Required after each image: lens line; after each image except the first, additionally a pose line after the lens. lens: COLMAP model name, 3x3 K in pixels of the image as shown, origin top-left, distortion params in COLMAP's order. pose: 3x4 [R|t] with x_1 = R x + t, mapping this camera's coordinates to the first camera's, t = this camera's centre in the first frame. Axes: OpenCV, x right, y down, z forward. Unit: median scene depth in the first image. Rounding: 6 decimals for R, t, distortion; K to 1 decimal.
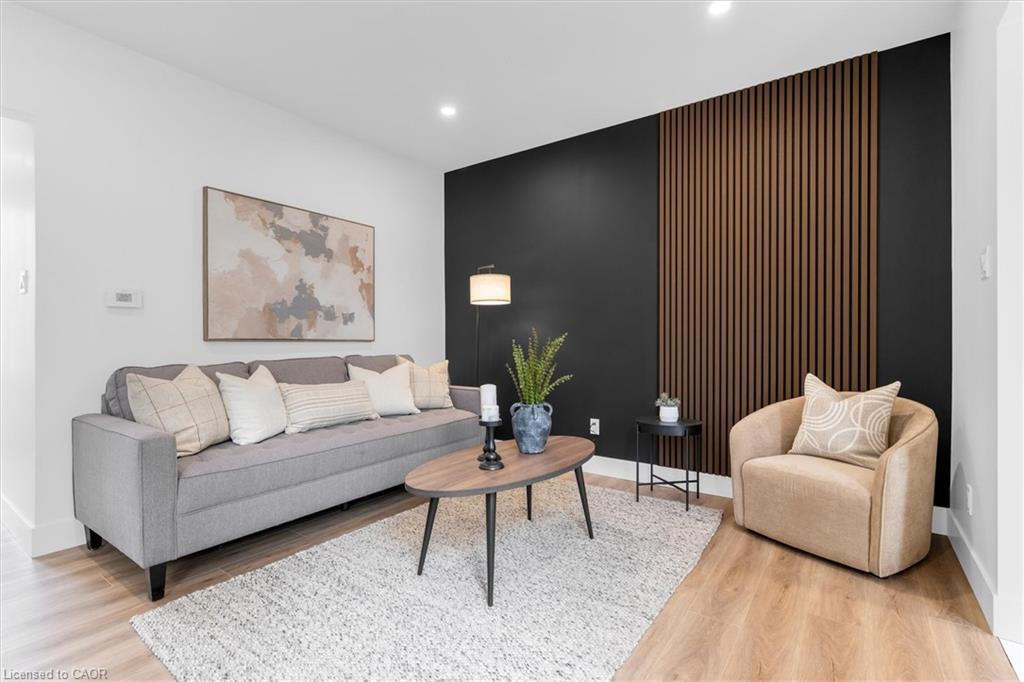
lens RADIAL K [[490.3, 0, 505.1], [0, 490.3, 340.1], [0, 0, 1]] dist [0.003596, -0.000682]
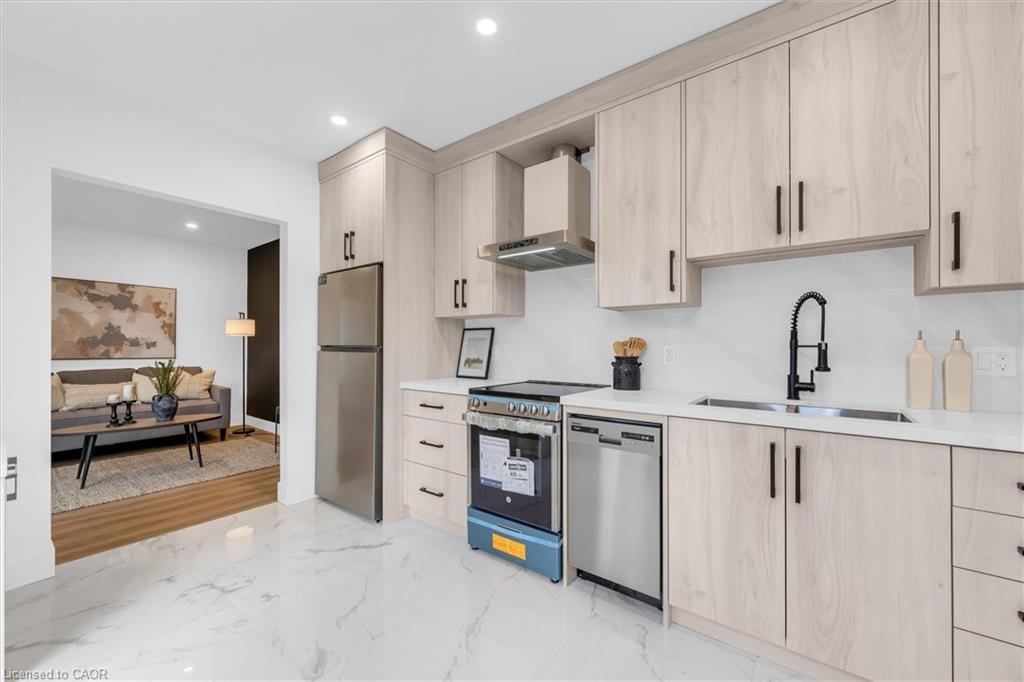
lens RADIAL K [[414.4, 0, 506.5], [0, 414.4, 344.2], [0, 0, 1]] dist [-0.001093, 0.000848]
pose [[0.999295, 0.002099, -0.037491, 1.034903], [-0.002369, 0.999972, -0.007160, -0.043170], [0.037475, 0.007244, 0.999271, -0.403796]]
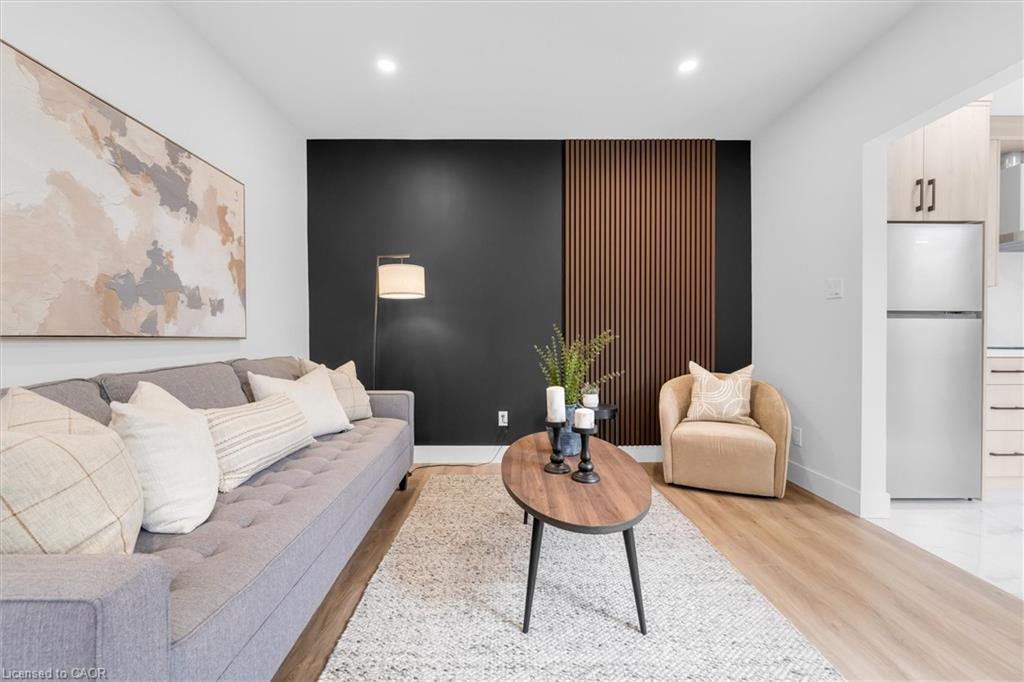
lens RADIAL K [[414.4, 0, 513.5], [0, 414.4, 337.9], [0, 0, 1]] dist [-0.001093, 0.000848]
pose [[0.797623, -0.003178, 0.603148, -0.370128], [0.002643, 0.999995, 0.001775, 0.000449], [-0.603151, 0.000178, 0.797627, 0.297814]]
